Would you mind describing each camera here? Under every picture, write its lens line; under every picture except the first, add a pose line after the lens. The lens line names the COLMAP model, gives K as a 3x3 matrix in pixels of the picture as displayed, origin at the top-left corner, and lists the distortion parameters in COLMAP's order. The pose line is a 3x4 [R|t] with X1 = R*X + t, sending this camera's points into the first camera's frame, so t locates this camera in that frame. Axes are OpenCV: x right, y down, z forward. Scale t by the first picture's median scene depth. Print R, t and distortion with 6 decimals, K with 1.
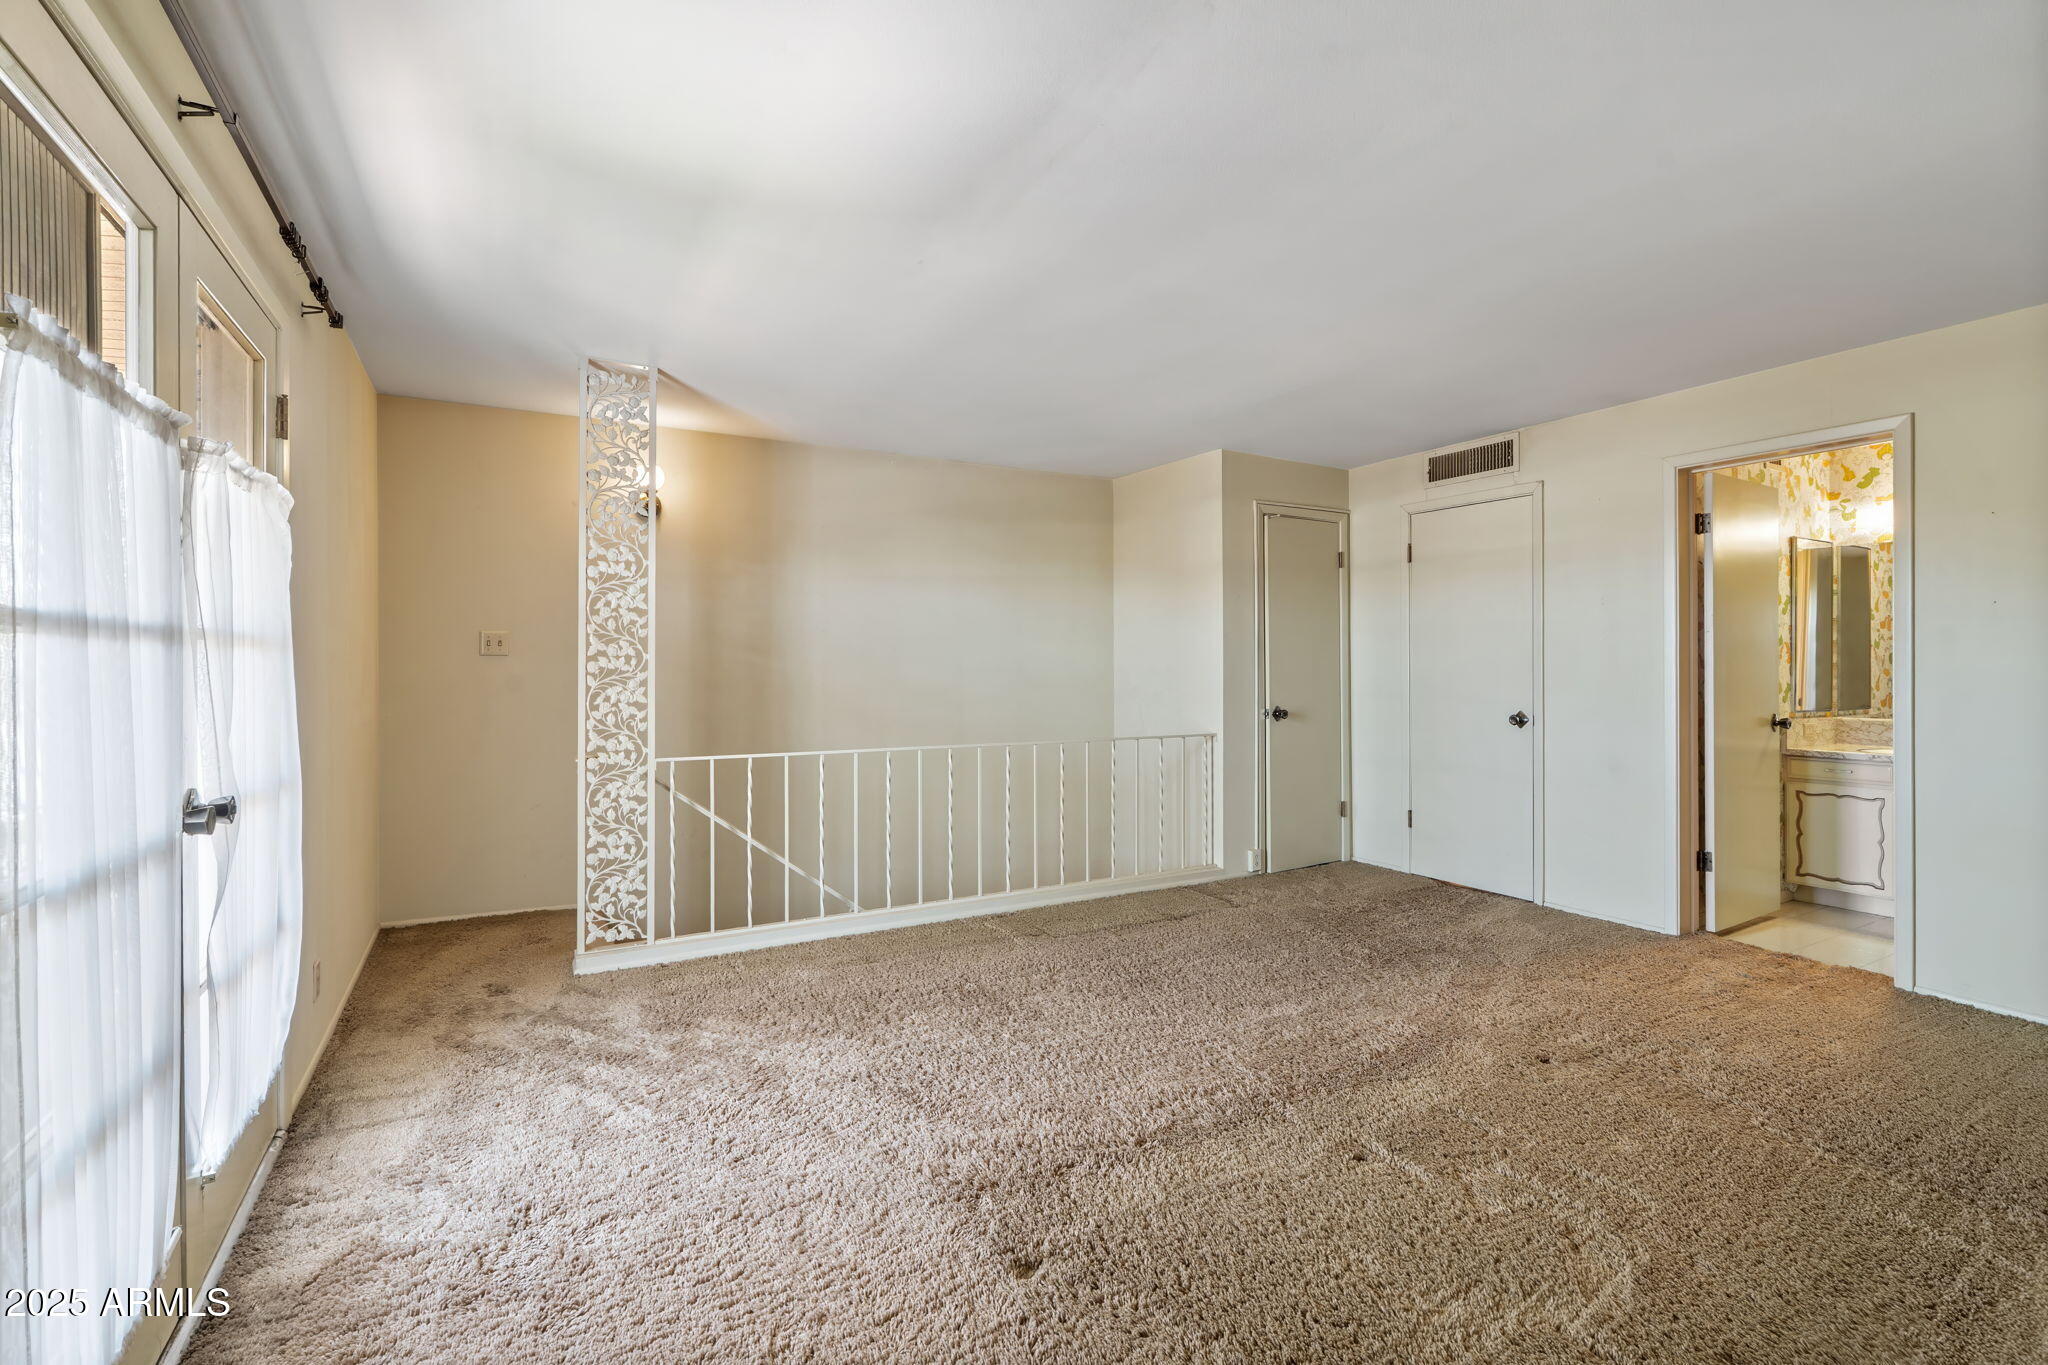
lens RADIAL K [[916.2, 0, 1018.1], [0, 916.2, 671.2], [0, 0, 1]] dist [-0.001345, -0.000129]
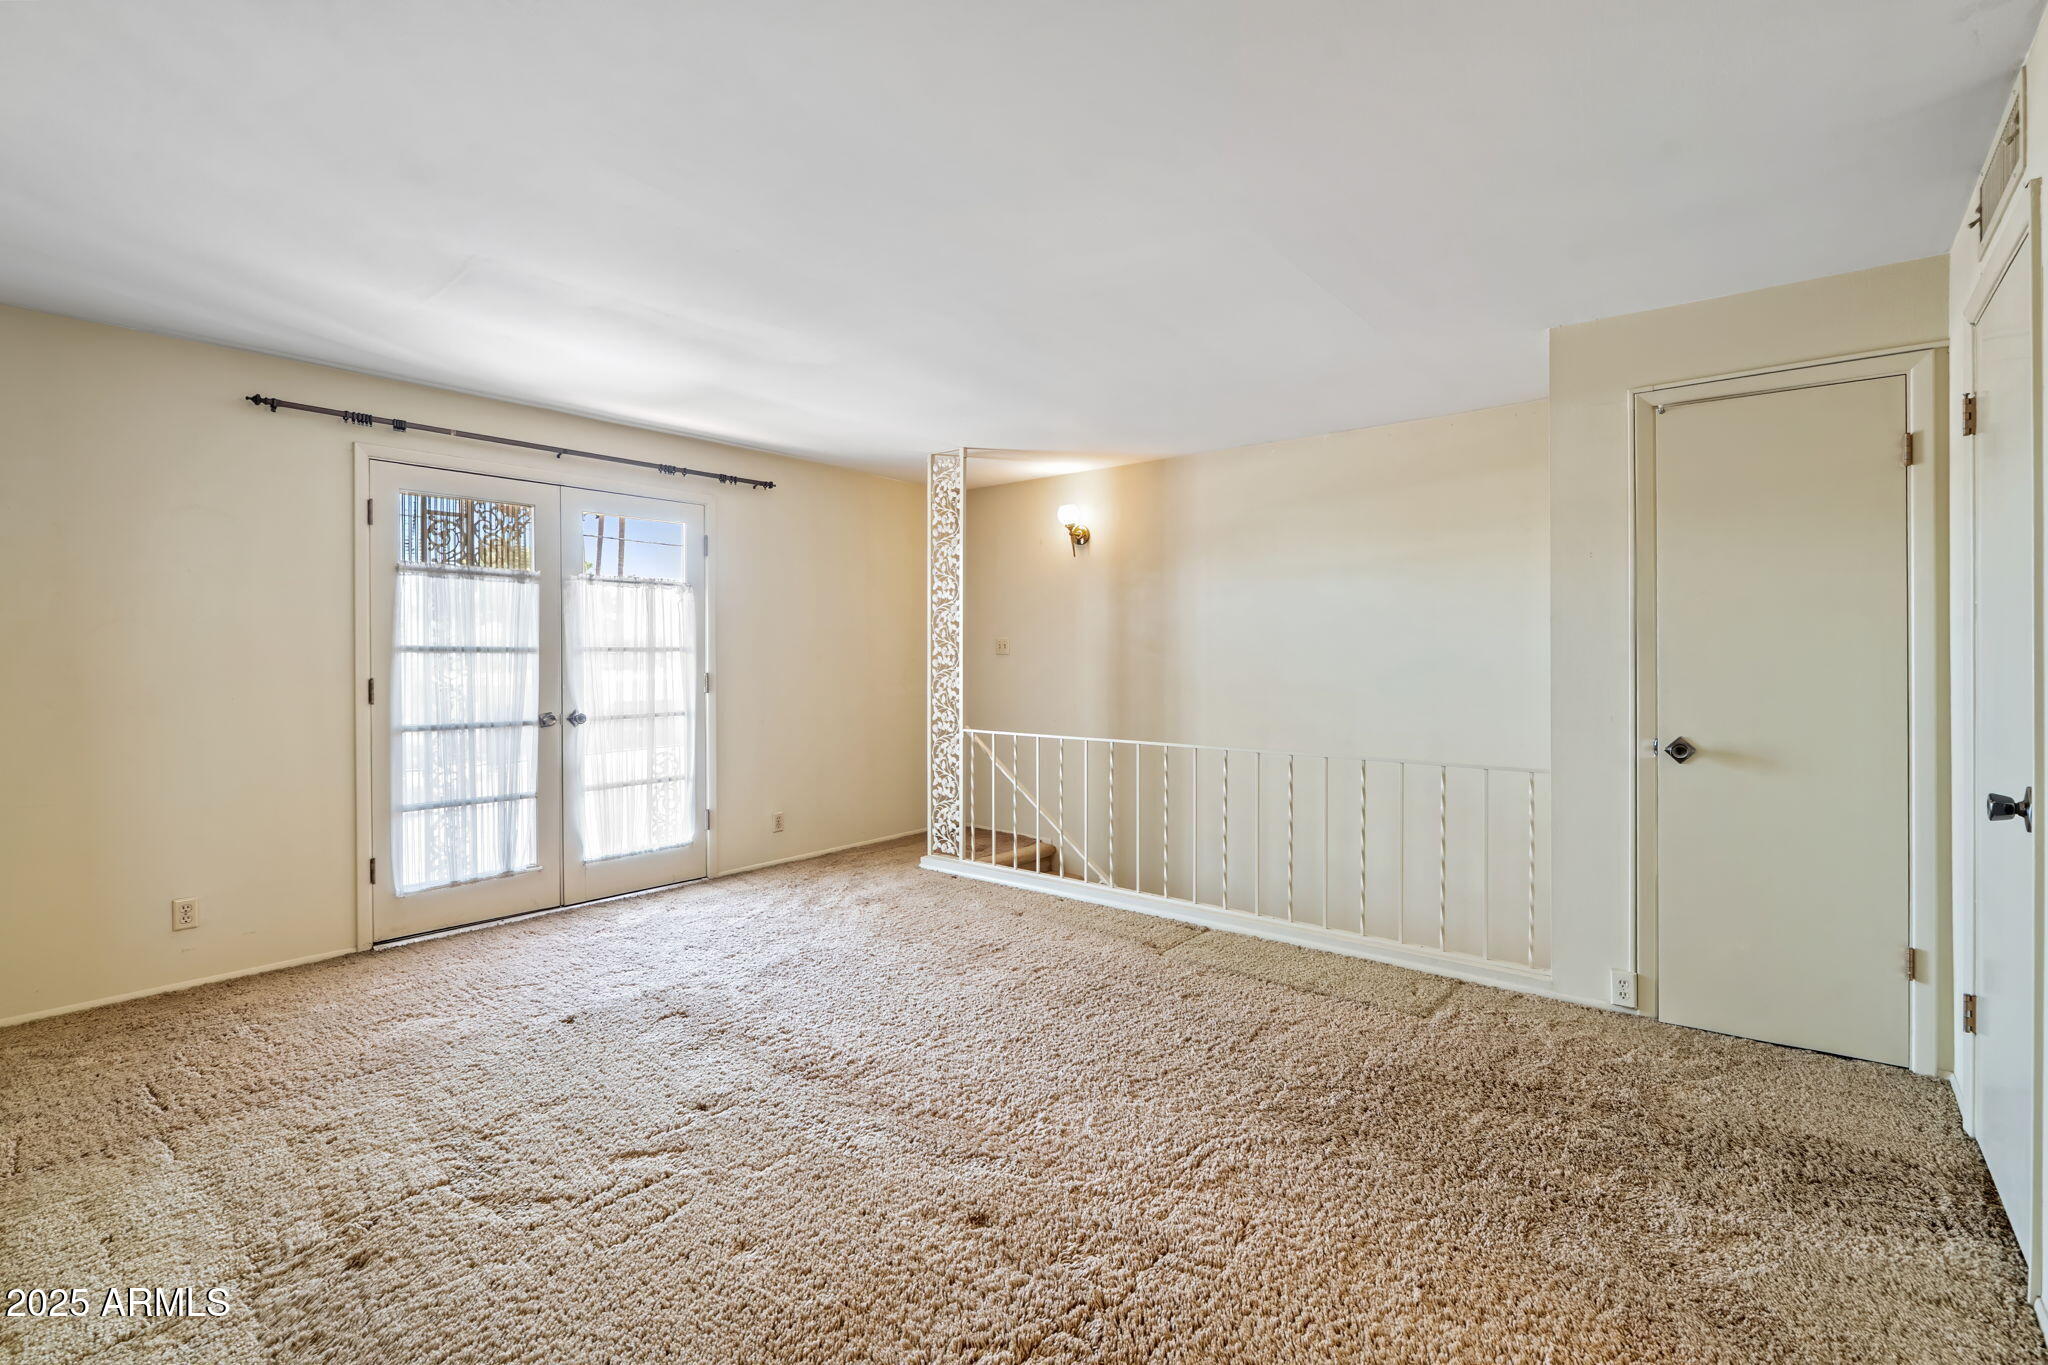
lens RADIAL K [[916.2, 0, 1018.1], [0, 916.2, 671.2], [0, 0, 1]] dist [-0.001345, -0.000129]
pose [[0.366195, 0.013562, -0.930439, 0.781691], [-0.006495, 0.999907, 0.012019, -0.008346], [0.930515, 0.001642, 0.366249, 0.477444]]
